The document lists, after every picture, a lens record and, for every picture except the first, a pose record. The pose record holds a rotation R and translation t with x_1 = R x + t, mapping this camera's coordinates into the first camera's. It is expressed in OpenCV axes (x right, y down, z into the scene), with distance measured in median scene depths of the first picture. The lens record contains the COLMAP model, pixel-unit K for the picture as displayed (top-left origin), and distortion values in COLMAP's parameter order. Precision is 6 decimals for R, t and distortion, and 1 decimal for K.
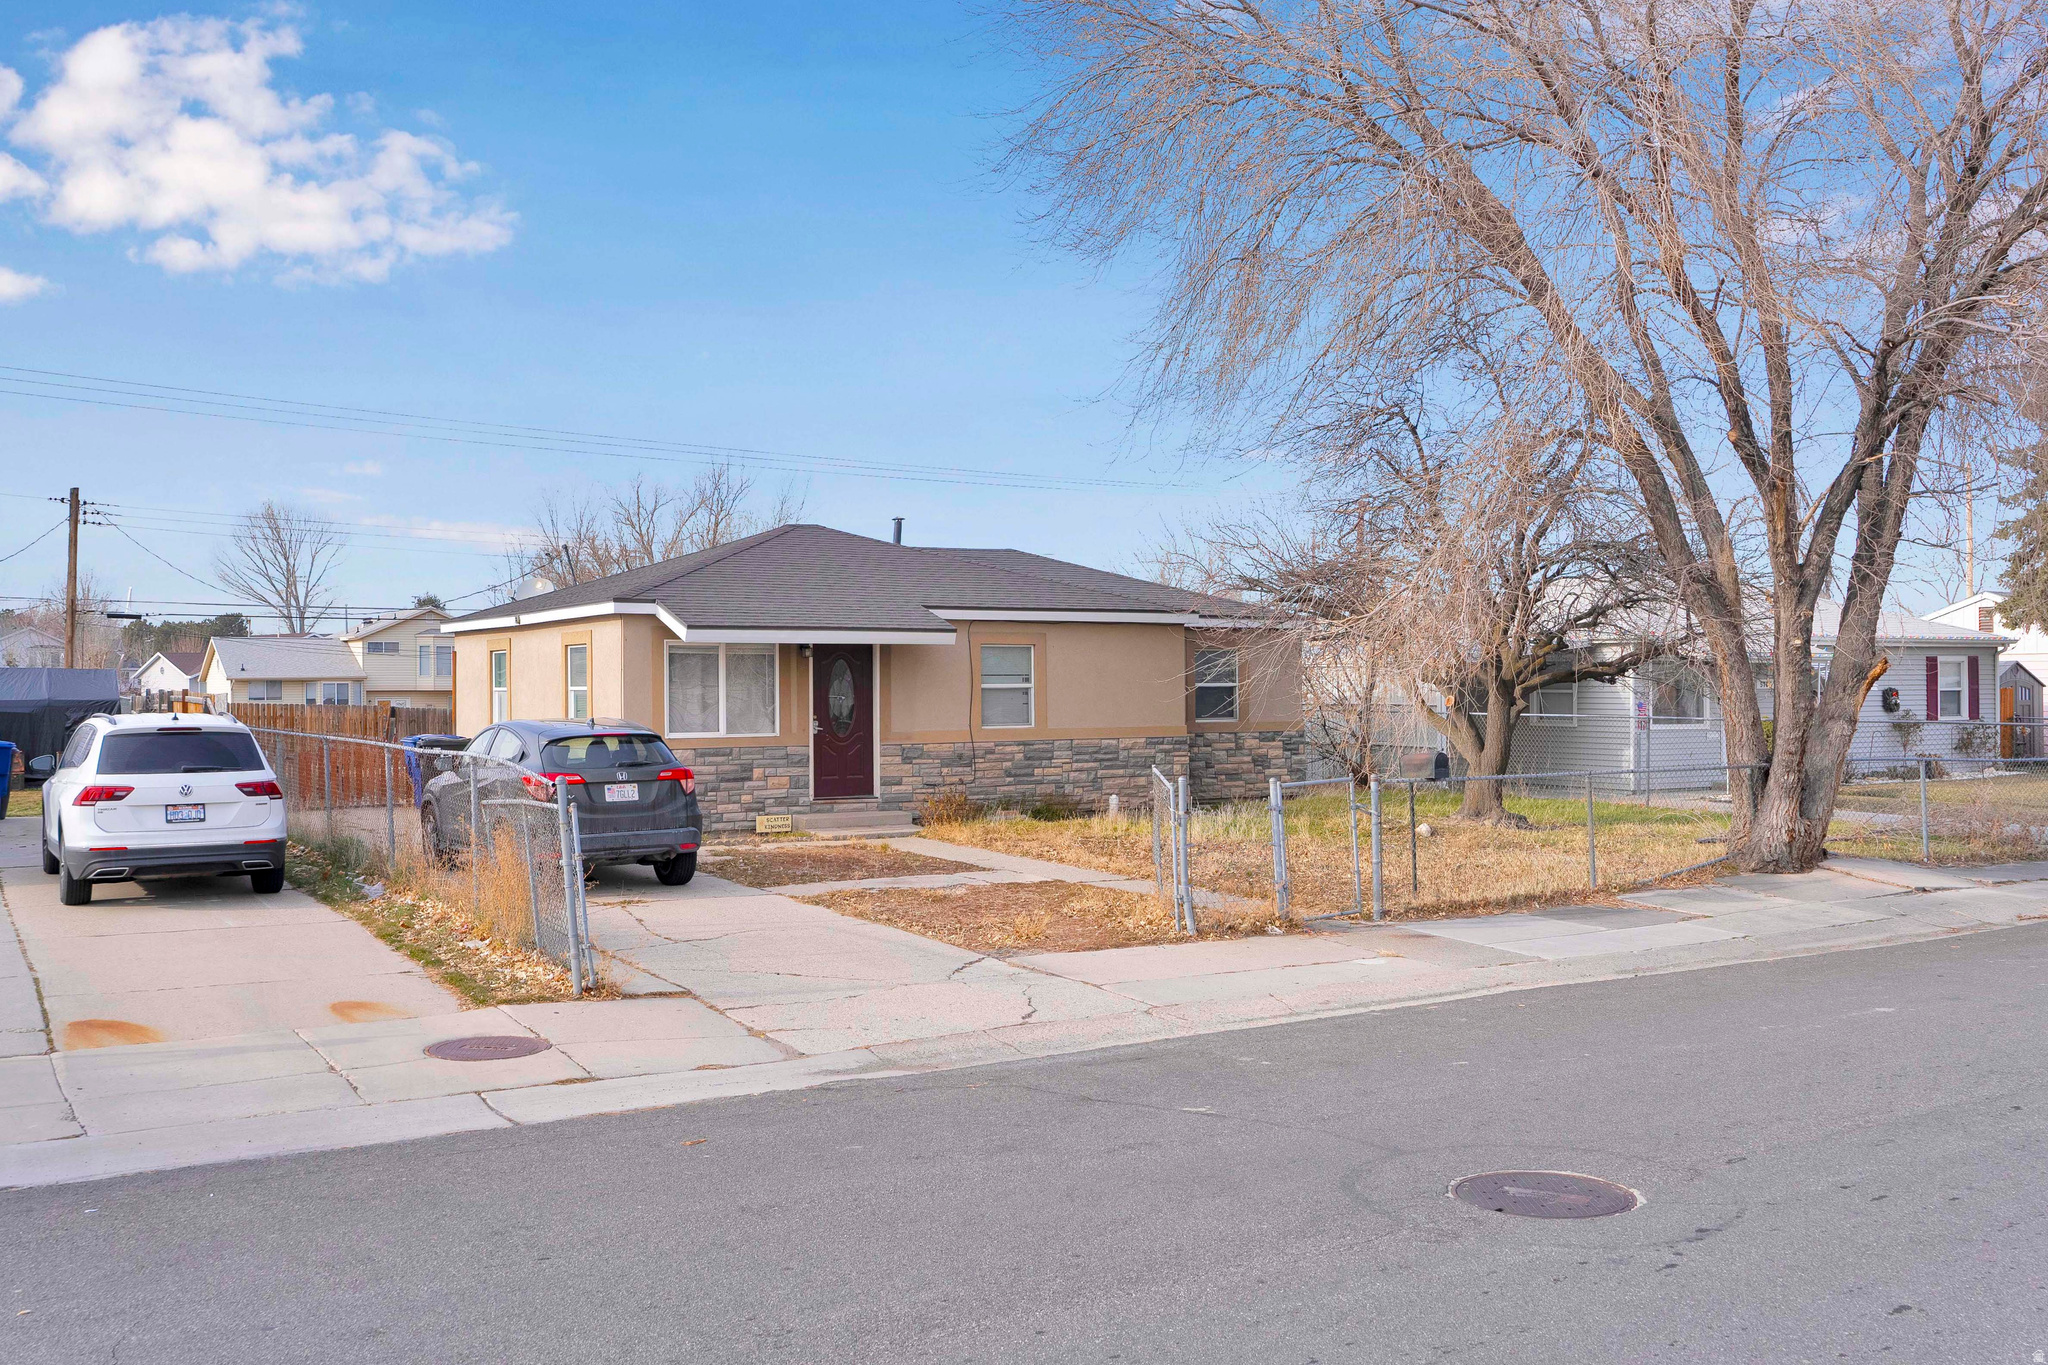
lens RADIAL K [[1779.2, 0, 1024.0], [0, 1779.2, 682.5], [0, 0, 1]] dist [-0.001330, 0.000595]
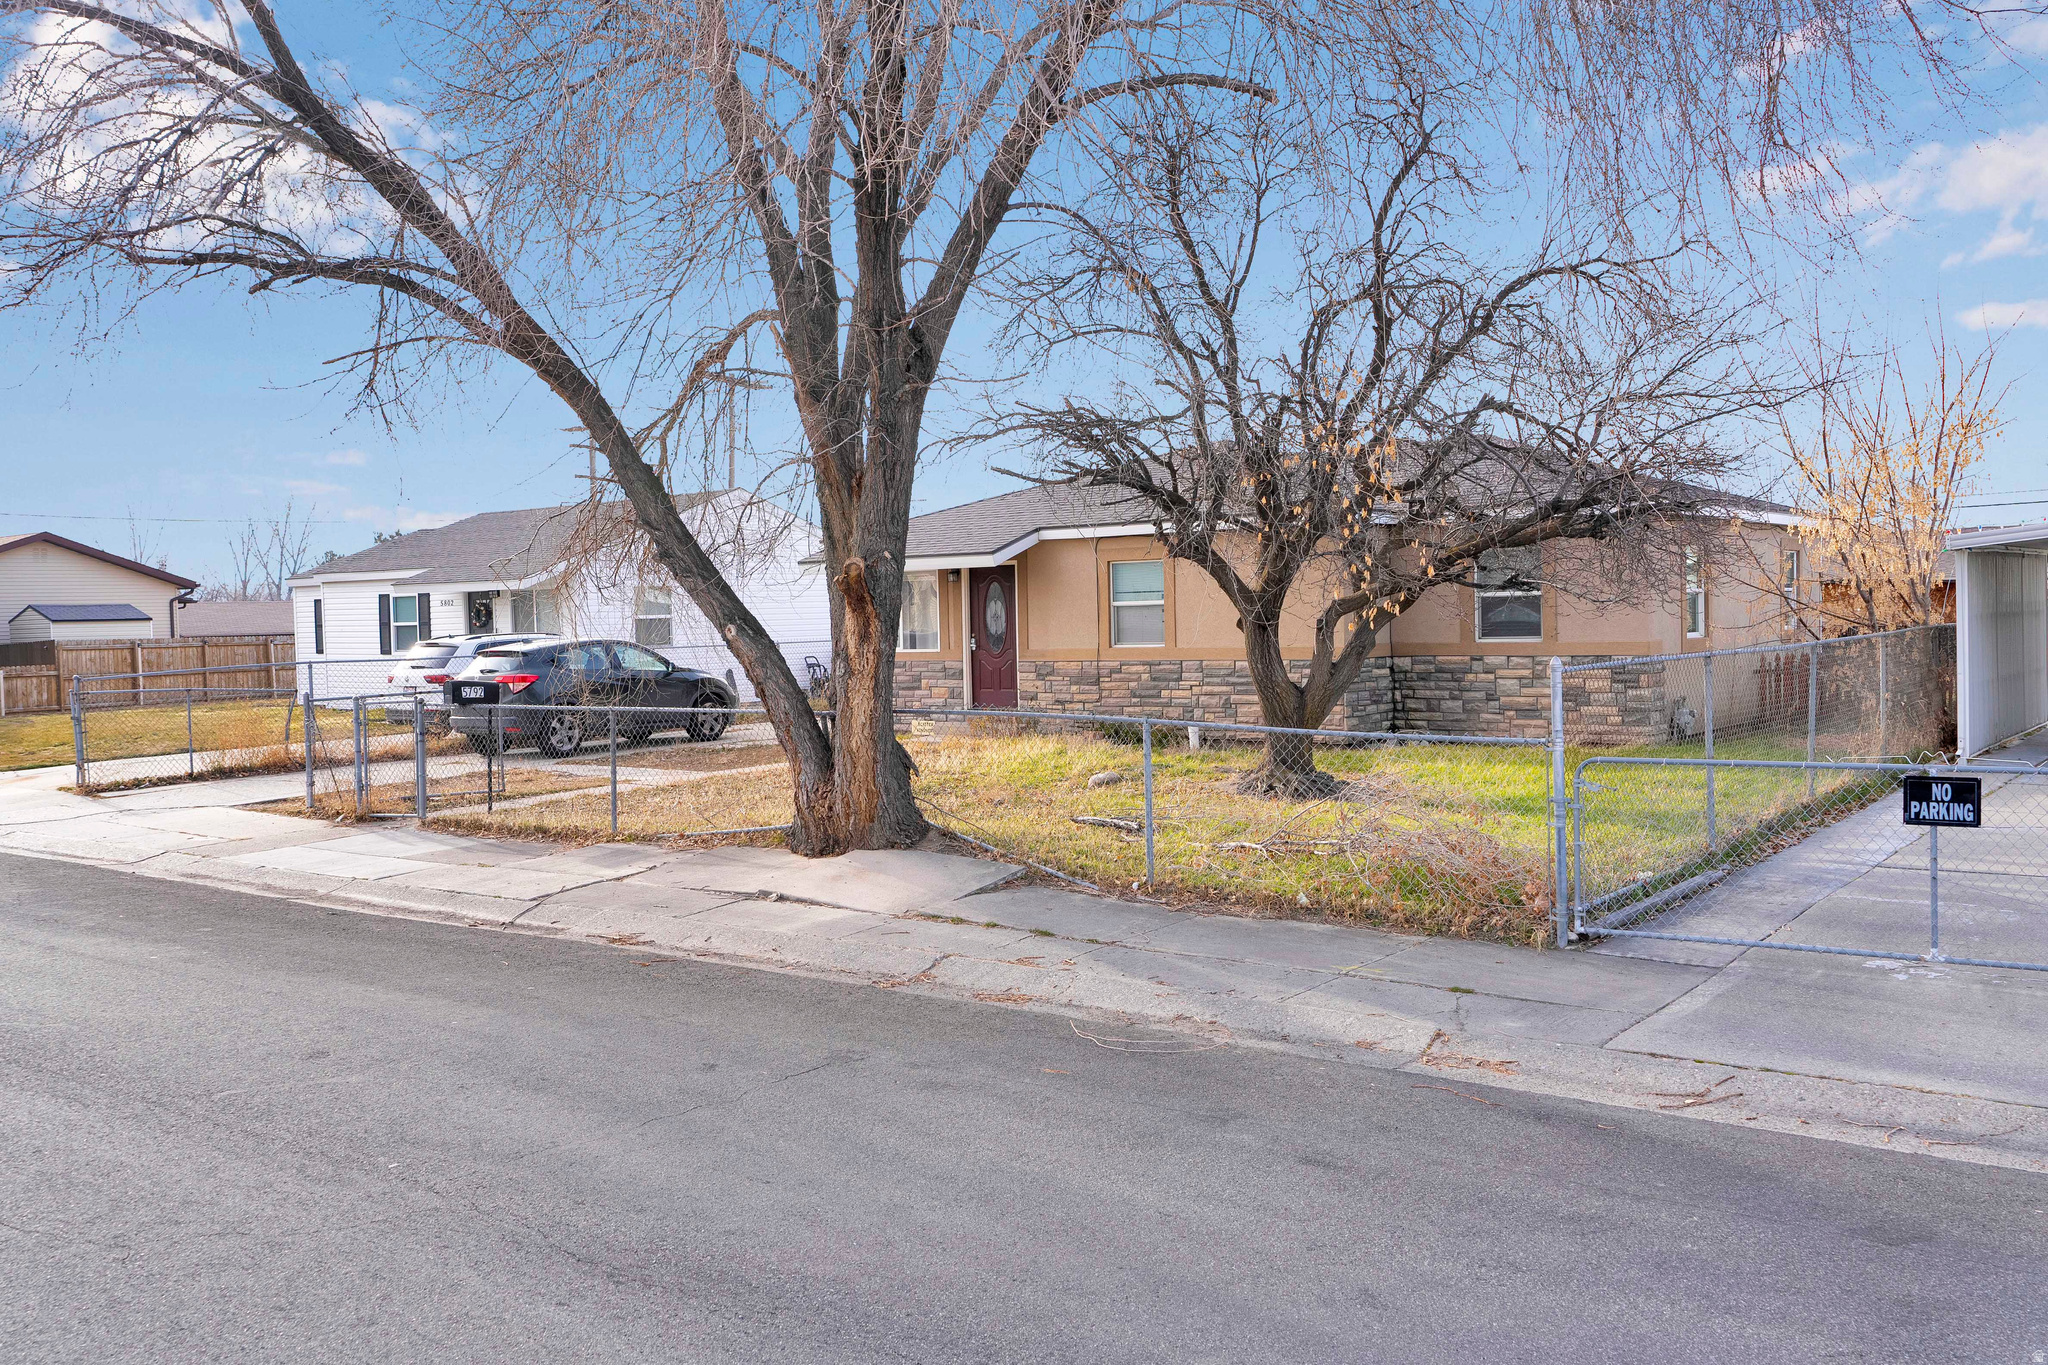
lens RADIAL K [[1779.2, 0, 1024.0], [0, 1779.2, 682.5], [0, 0, 1]] dist [-0.001330, 0.000595]
pose [[0.367053, 0.037039, -0.929462, 0.871716], [0.023547, 0.998517, 0.049090, -0.004241], [0.929902, -0.039905, 0.365636, 0.589700]]
